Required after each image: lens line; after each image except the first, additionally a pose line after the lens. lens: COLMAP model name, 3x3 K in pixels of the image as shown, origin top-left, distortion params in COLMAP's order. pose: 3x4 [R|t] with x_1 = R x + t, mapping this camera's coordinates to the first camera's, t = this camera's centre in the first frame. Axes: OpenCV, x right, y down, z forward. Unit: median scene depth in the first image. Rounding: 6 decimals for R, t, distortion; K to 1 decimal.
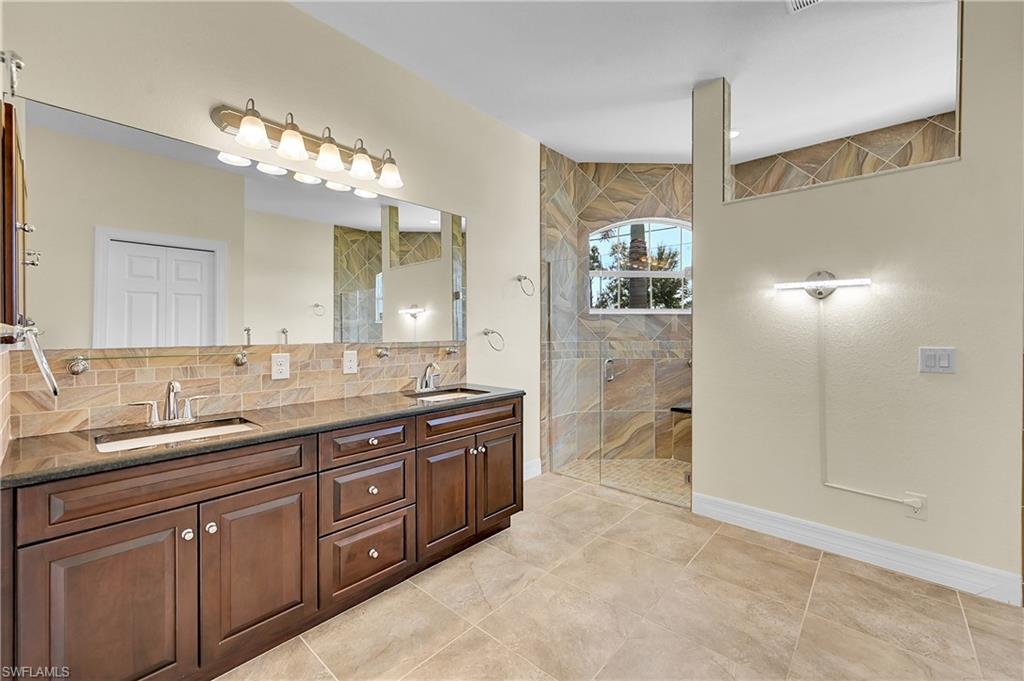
lens RADIAL K [[413.6, 0, 508.4], [0, 413.6, 338.2], [0, 0, 1]] dist [0.000037, 0.000269]
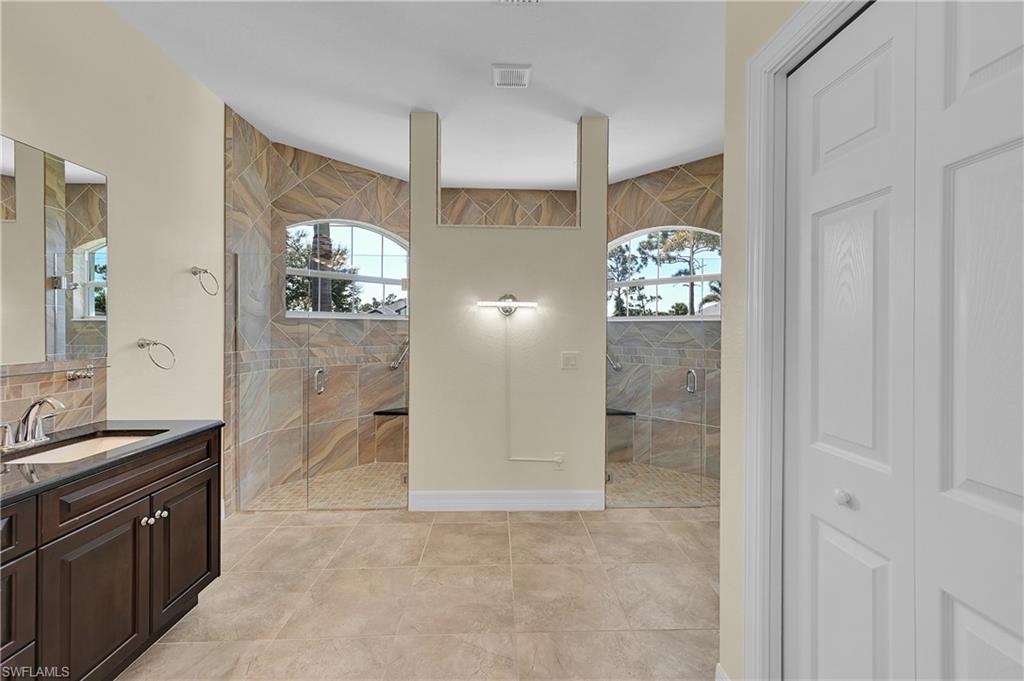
lens RADIAL K [[413.6, 0, 512.1], [0, 413.6, 333.4], [0, 0, 1]] dist [0.000037, 0.000269]
pose [[0.715998, -0.003043, 0.698096, -0.109380], [0.005552, 0.999984, -0.001336, -0.032021], [-0.698080, 0.004833, 0.716003, 0.059173]]
